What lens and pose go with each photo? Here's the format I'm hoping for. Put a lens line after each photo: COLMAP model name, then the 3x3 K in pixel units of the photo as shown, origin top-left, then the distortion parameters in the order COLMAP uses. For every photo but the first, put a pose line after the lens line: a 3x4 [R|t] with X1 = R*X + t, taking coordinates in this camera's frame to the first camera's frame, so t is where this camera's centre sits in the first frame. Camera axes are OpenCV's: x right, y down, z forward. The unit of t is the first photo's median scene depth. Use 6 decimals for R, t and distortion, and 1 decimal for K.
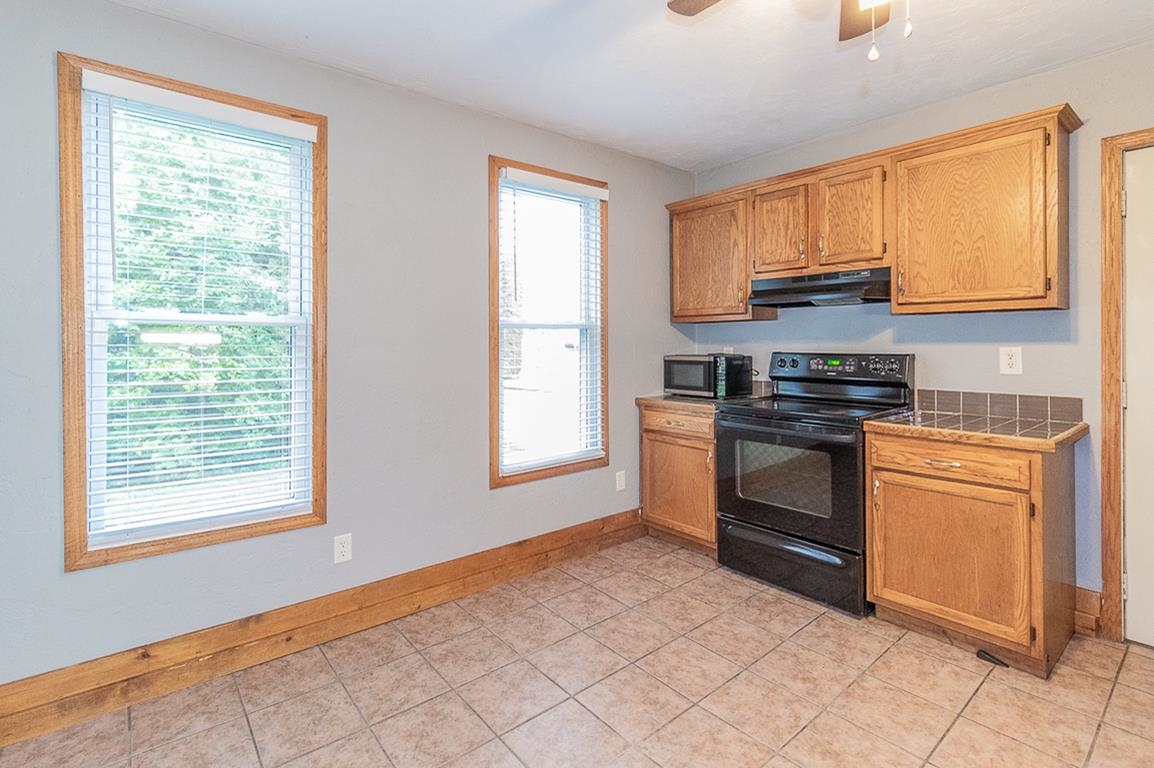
lens RADIAL K [[539.3, 0, 570.1], [0, 539.3, 343.9], [0, 0, 1]] dist [0.000106, 0.000238]
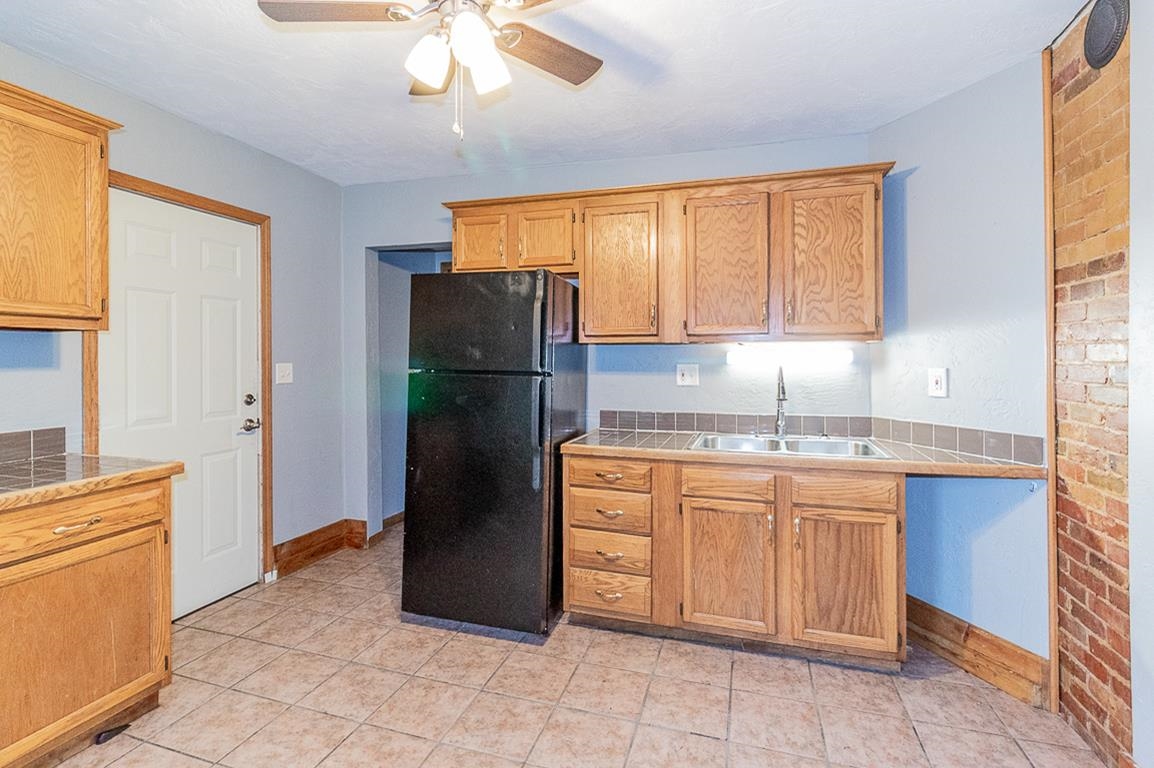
lens RADIAL K [[539.3, 0, 579.5], [0, 539.3, 355.9], [0, 0, 1]] dist [0.000106, 0.000238]
pose [[-0.544089, 0.009309, 0.838976, -0.338906], [0.009295, 0.999944, -0.005067, -0.010521], [-0.838976, 0.005041, -0.544145, 0.783586]]
